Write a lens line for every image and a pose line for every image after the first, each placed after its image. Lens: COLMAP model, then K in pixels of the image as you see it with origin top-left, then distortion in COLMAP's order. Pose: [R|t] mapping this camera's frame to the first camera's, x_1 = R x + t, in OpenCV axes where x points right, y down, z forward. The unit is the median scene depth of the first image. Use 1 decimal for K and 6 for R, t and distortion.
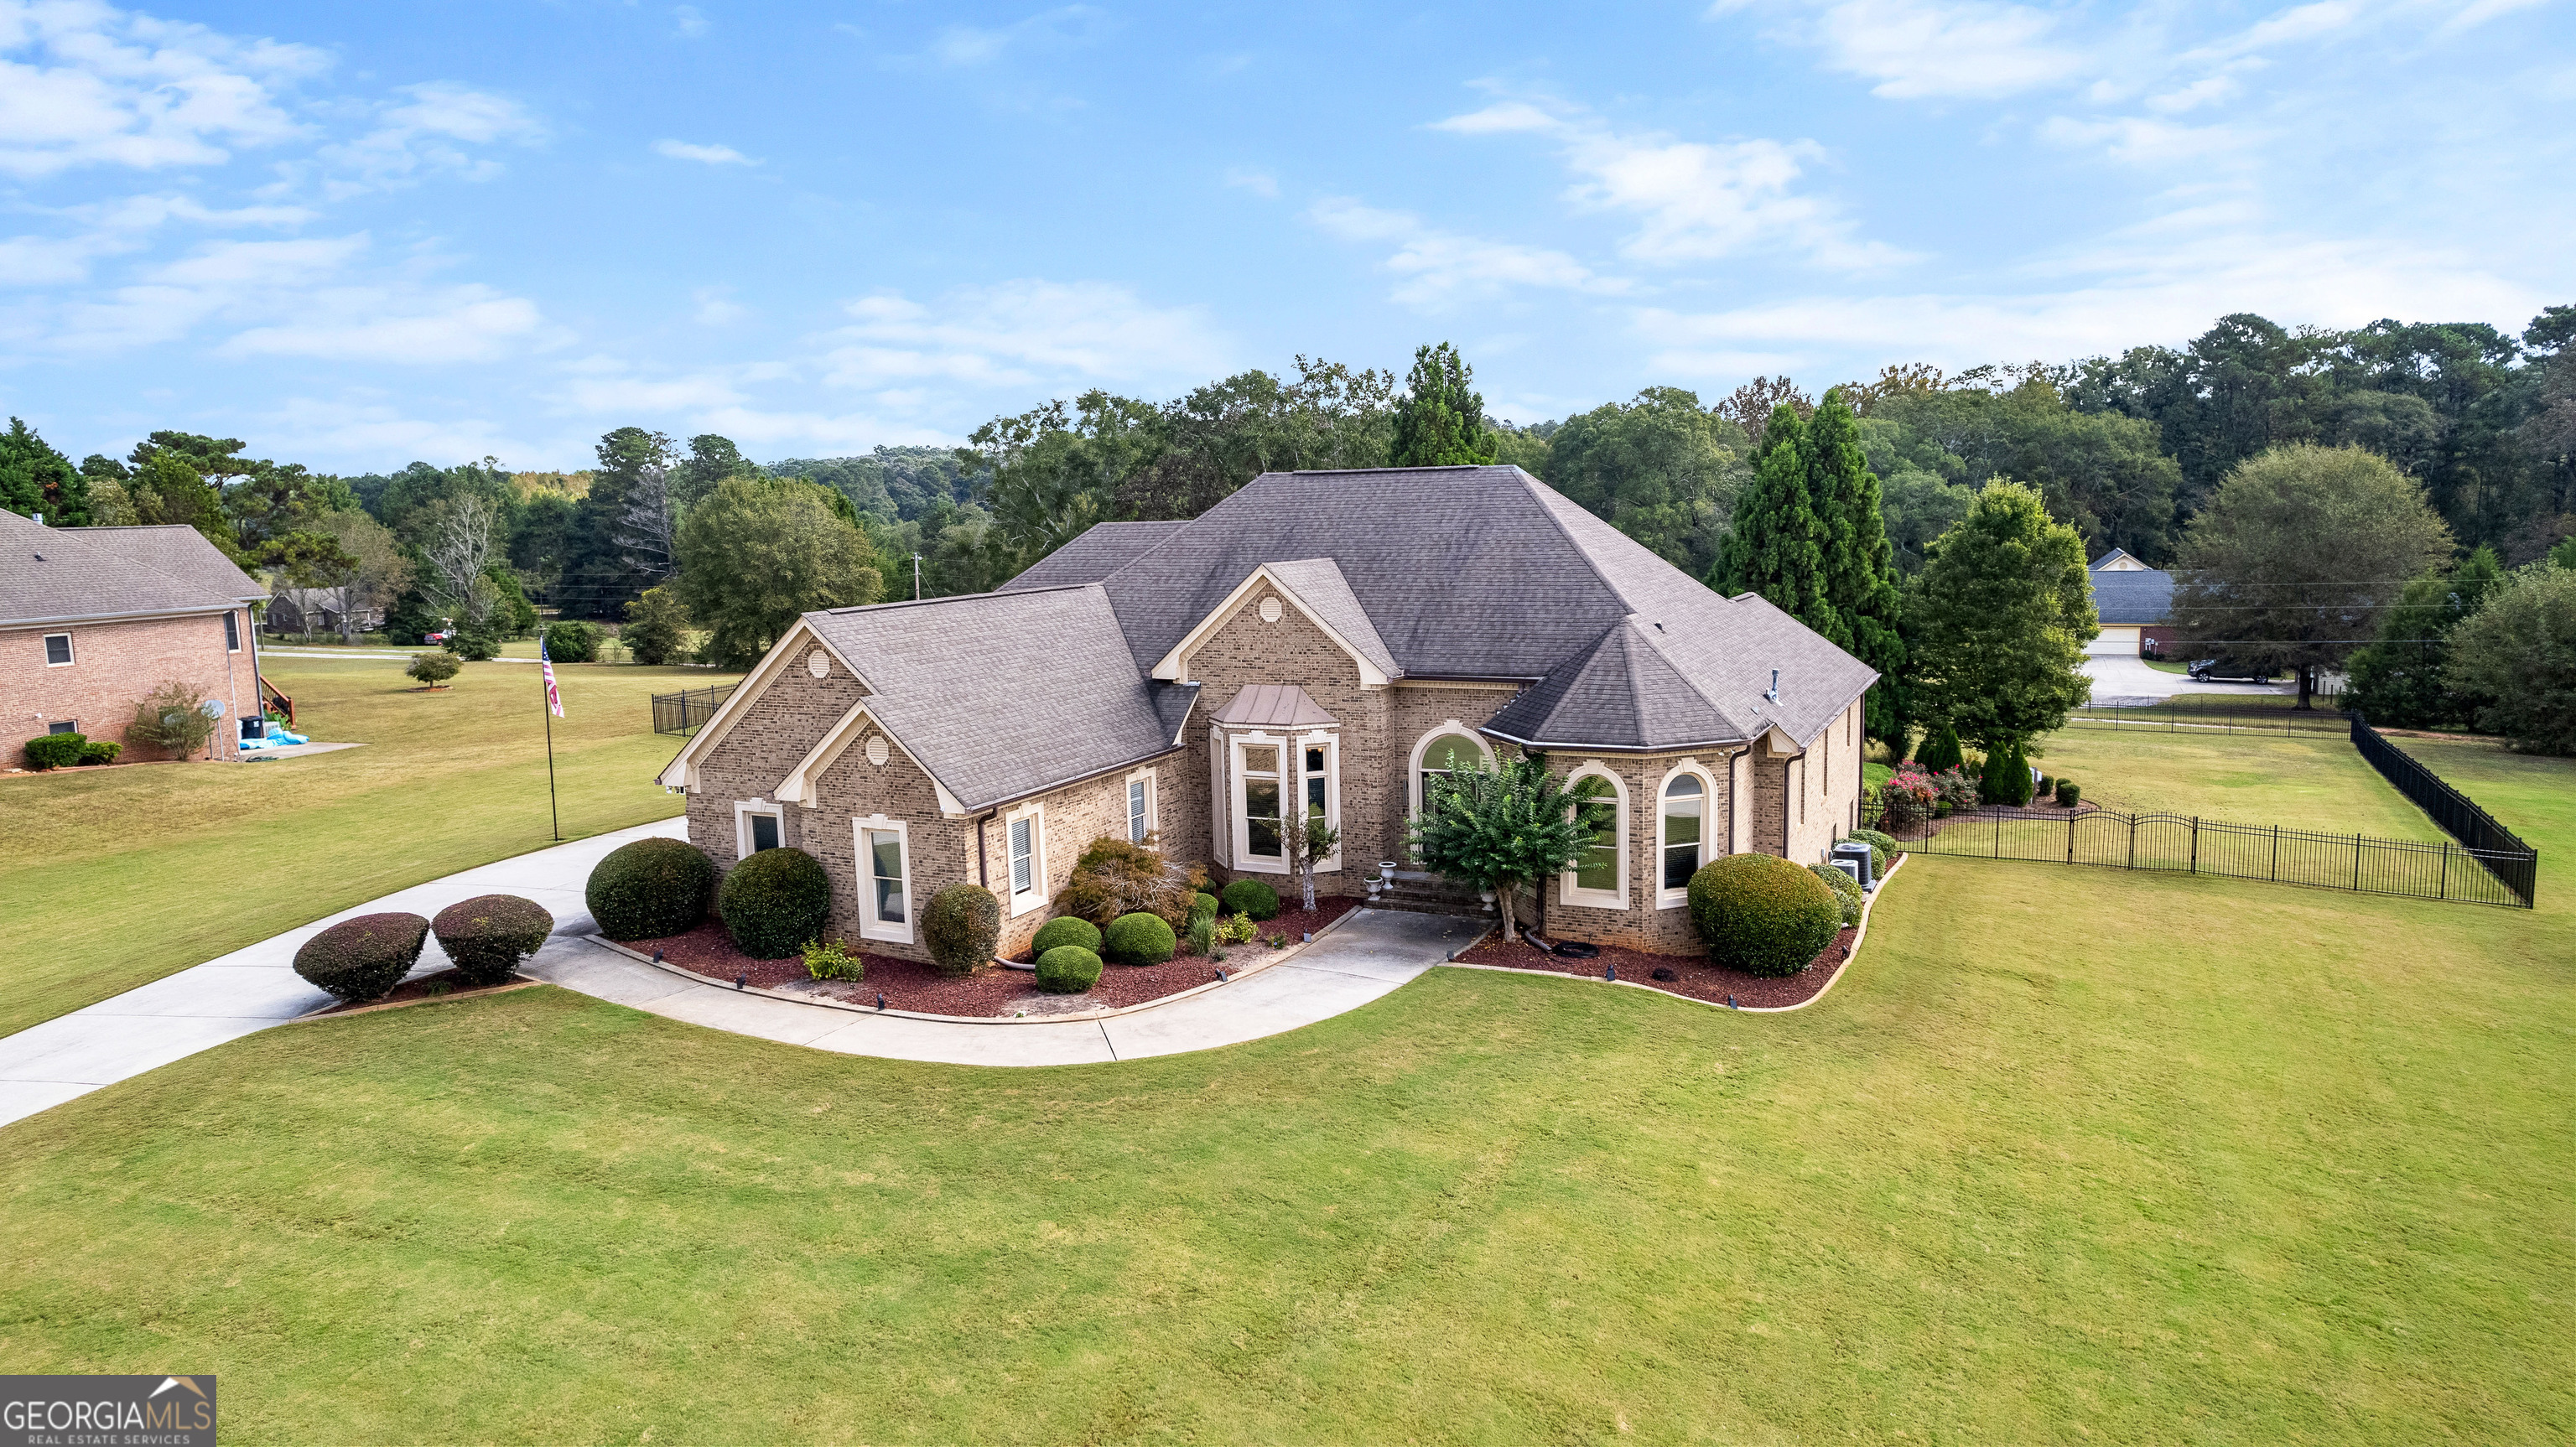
lens RADIAL K [[1648.3, 0, 1288.0], [0, 1648.3, 723.5], [0, 0, 1]] dist [-0.072326, 0.059601]
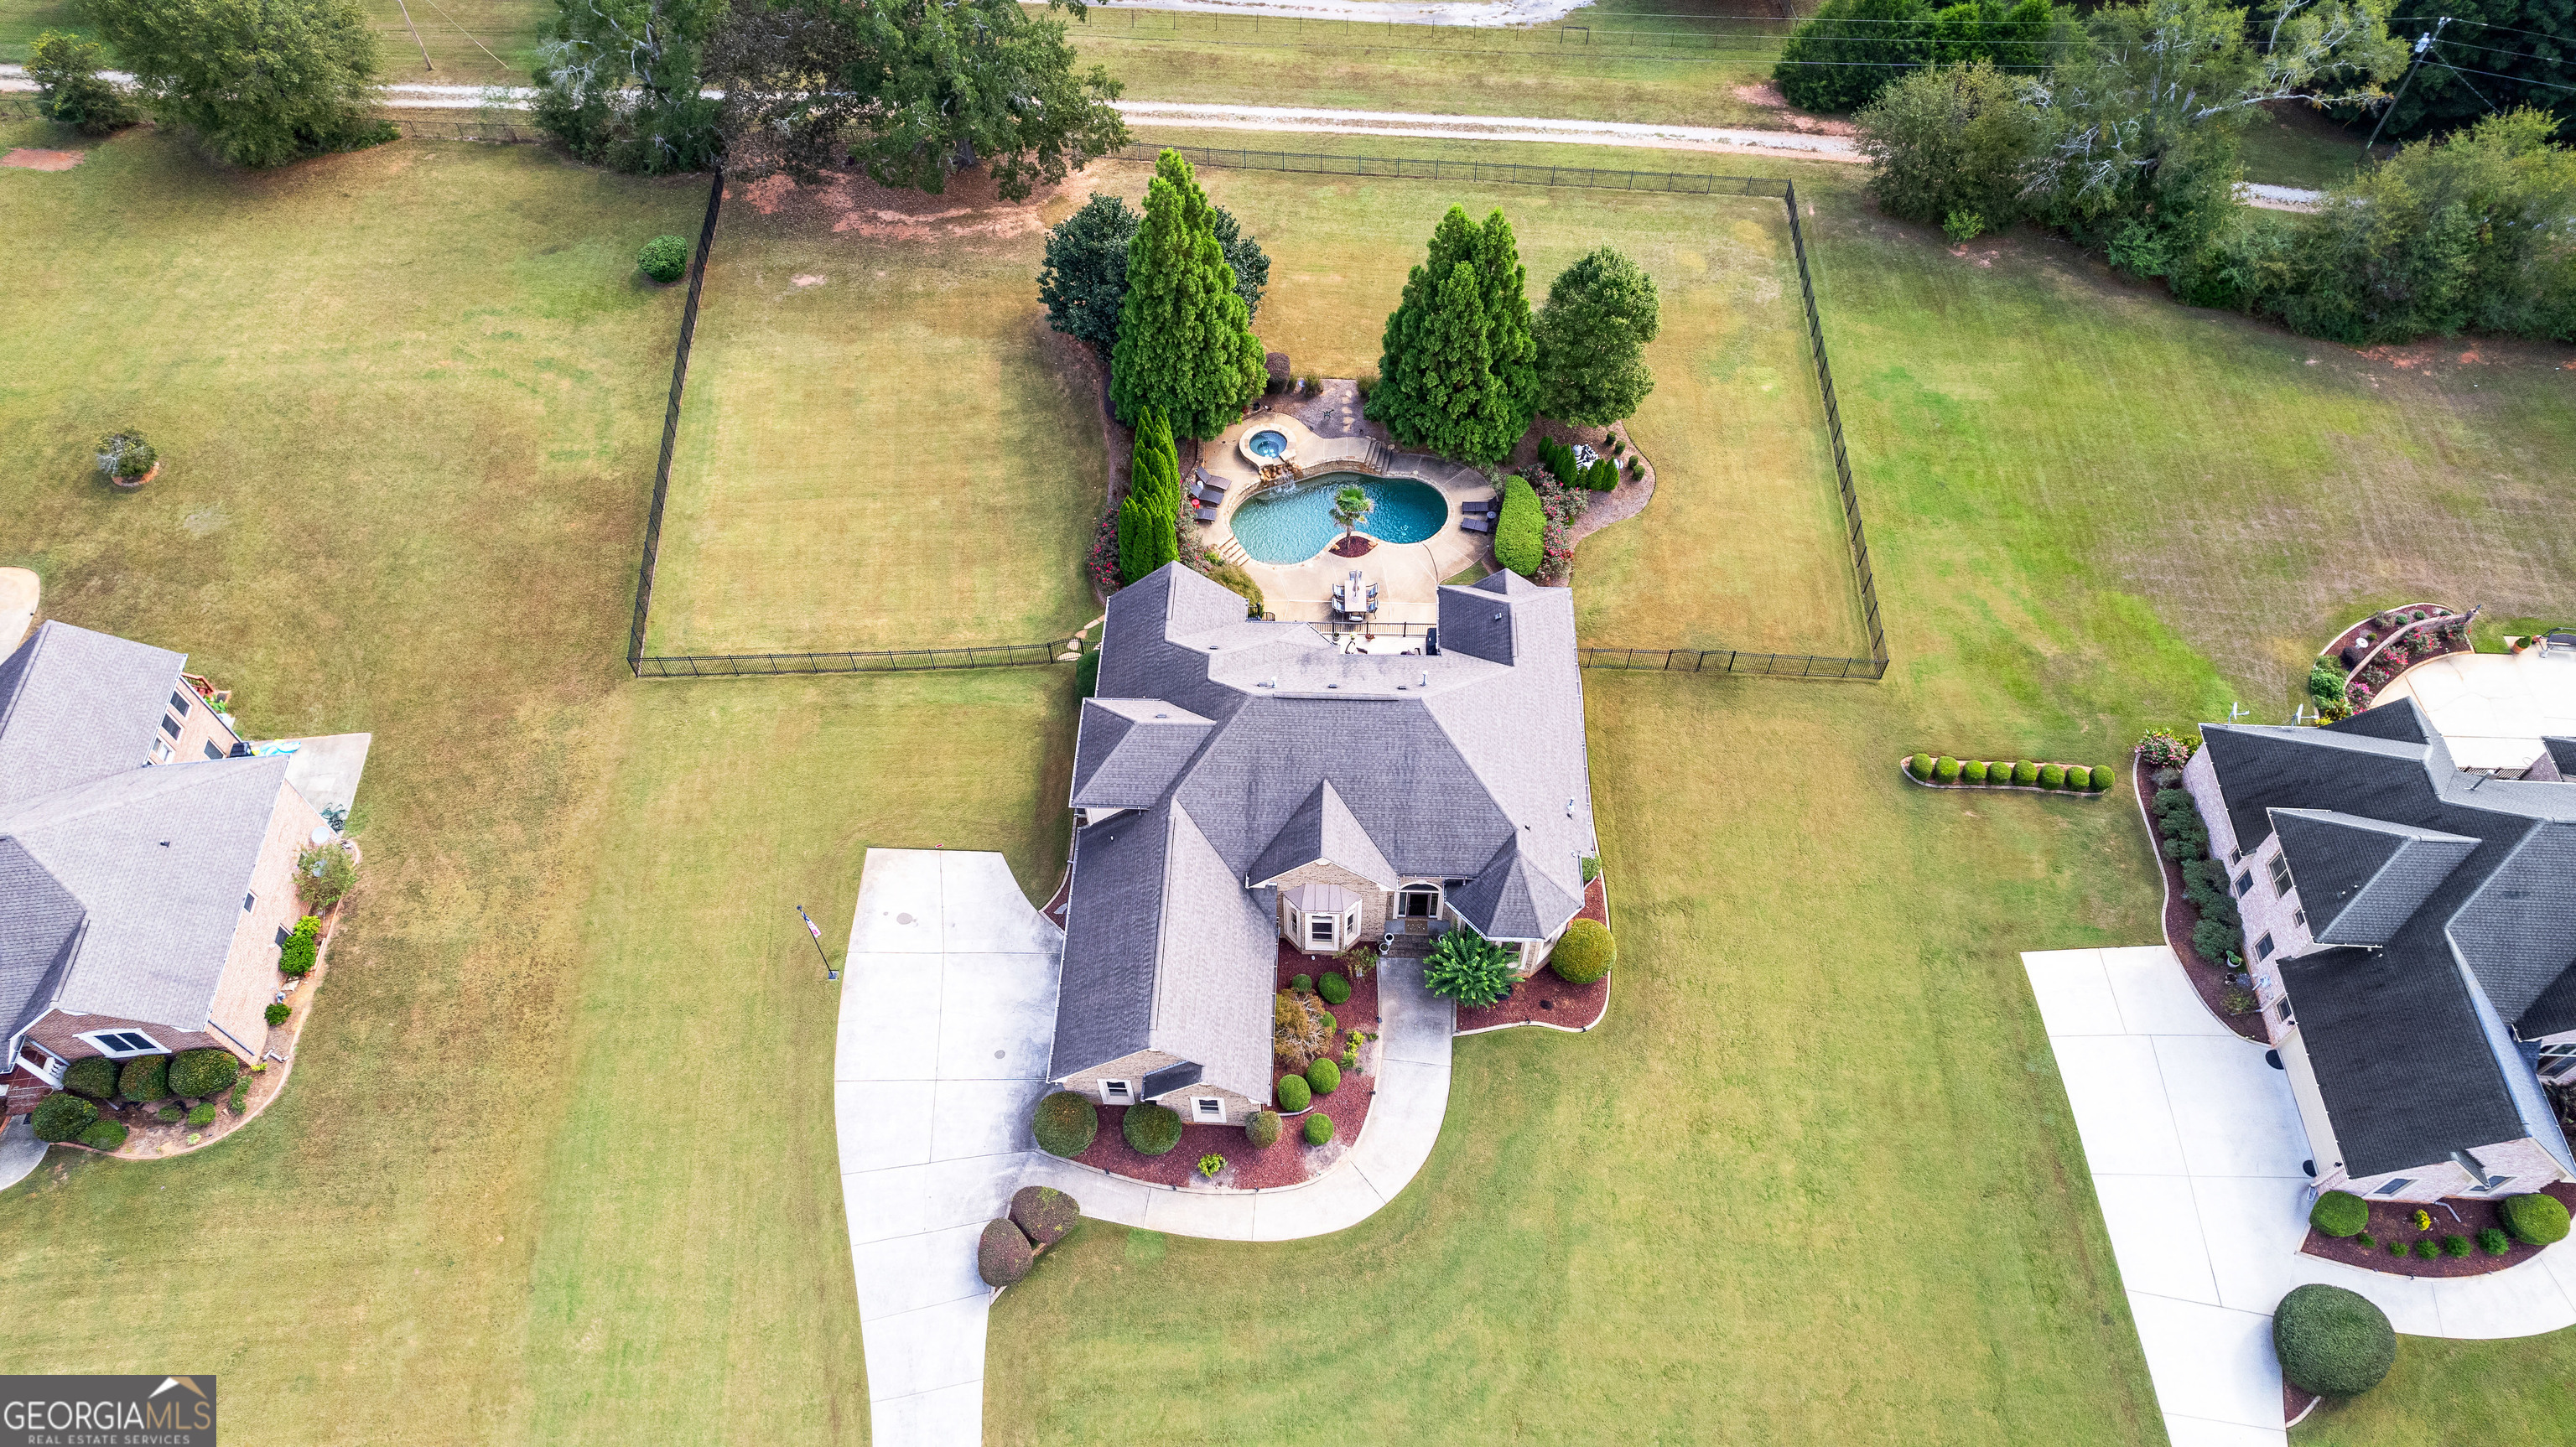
lens RADIAL K [[1648.3, 0, 1288.0], [0, 1648.3, 723.5], [0, 0, 1]] dist [-0.072326, 0.059601]
pose [[0.915512, -0.319224, 0.244813, -0.511628], [0.043475, 0.683494, 0.728661, -1.737597], [-0.399934, -0.656454, 0.639625, -0.022250]]
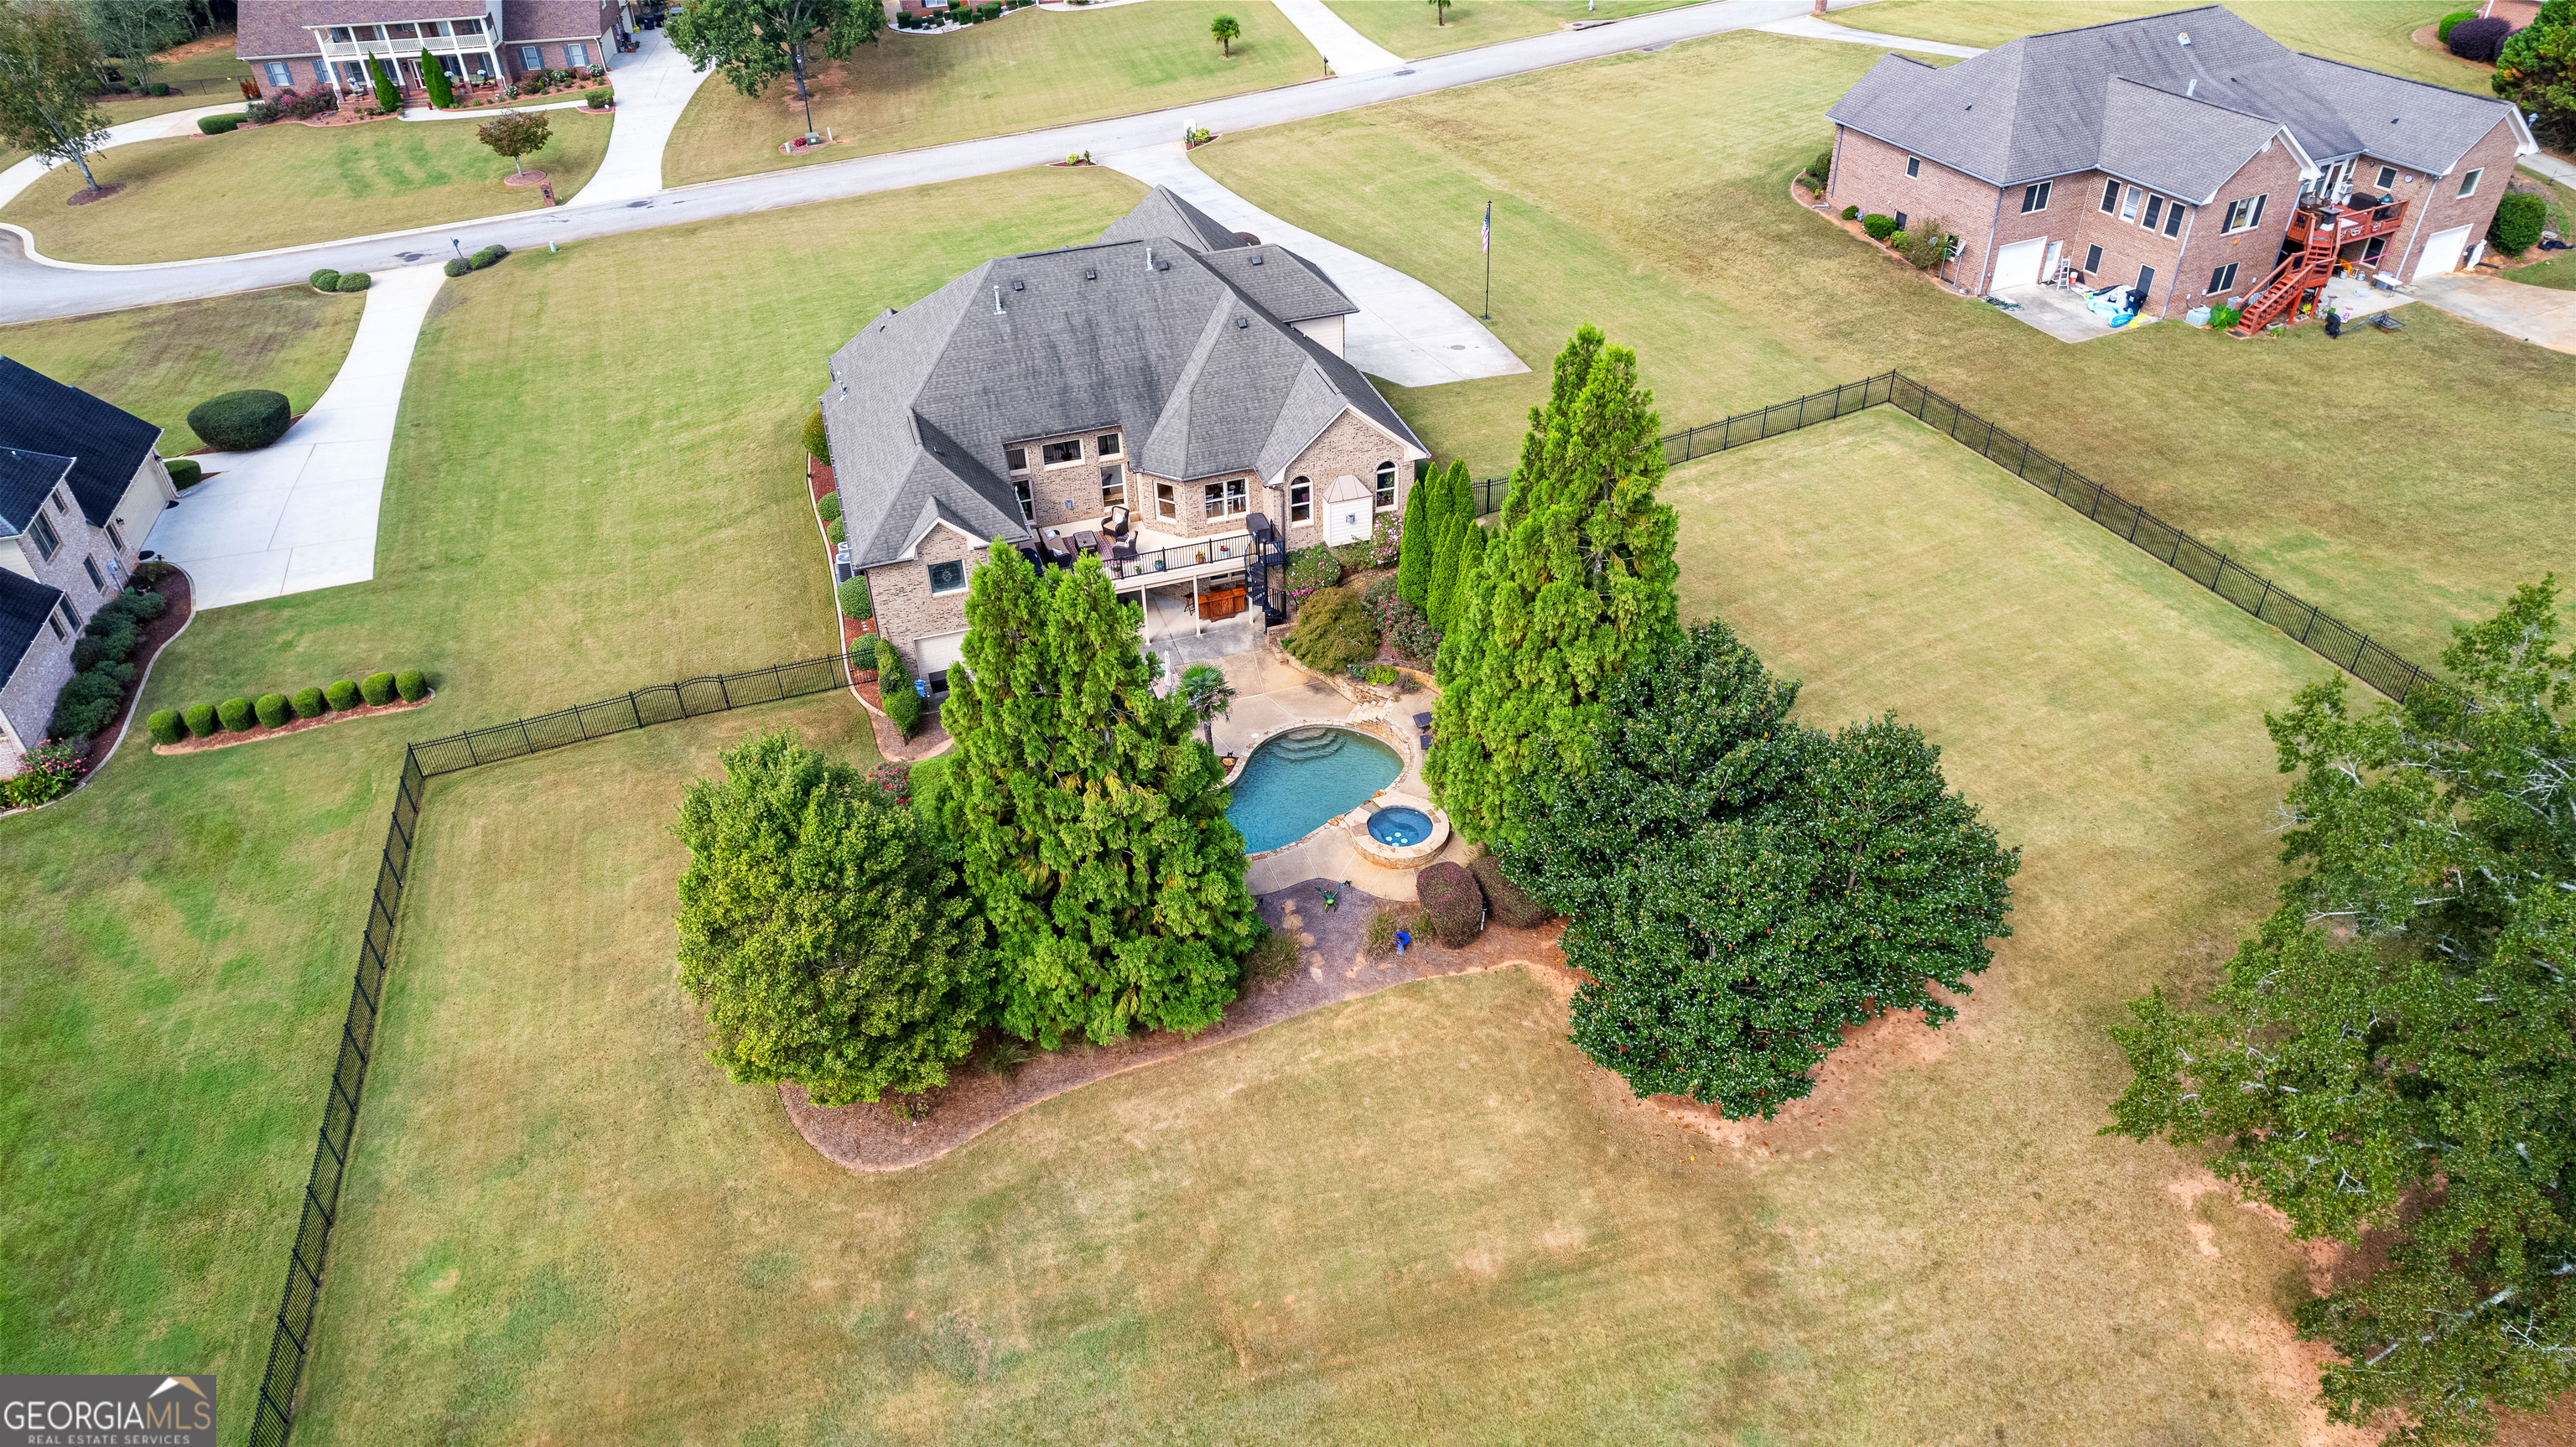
lens RADIAL K [[1658.9, 0, 1288.0], [0, 1658.9, 723.5], [0, 0, 1]] dist [-0.005792, 0.000686]
pose [[-0.729642, 0.425325, -0.535464, 1.270682], [-0.042321, 0.753449, 0.656142, -1.164074], [0.682519, 0.501410, -0.531748, 2.937712]]
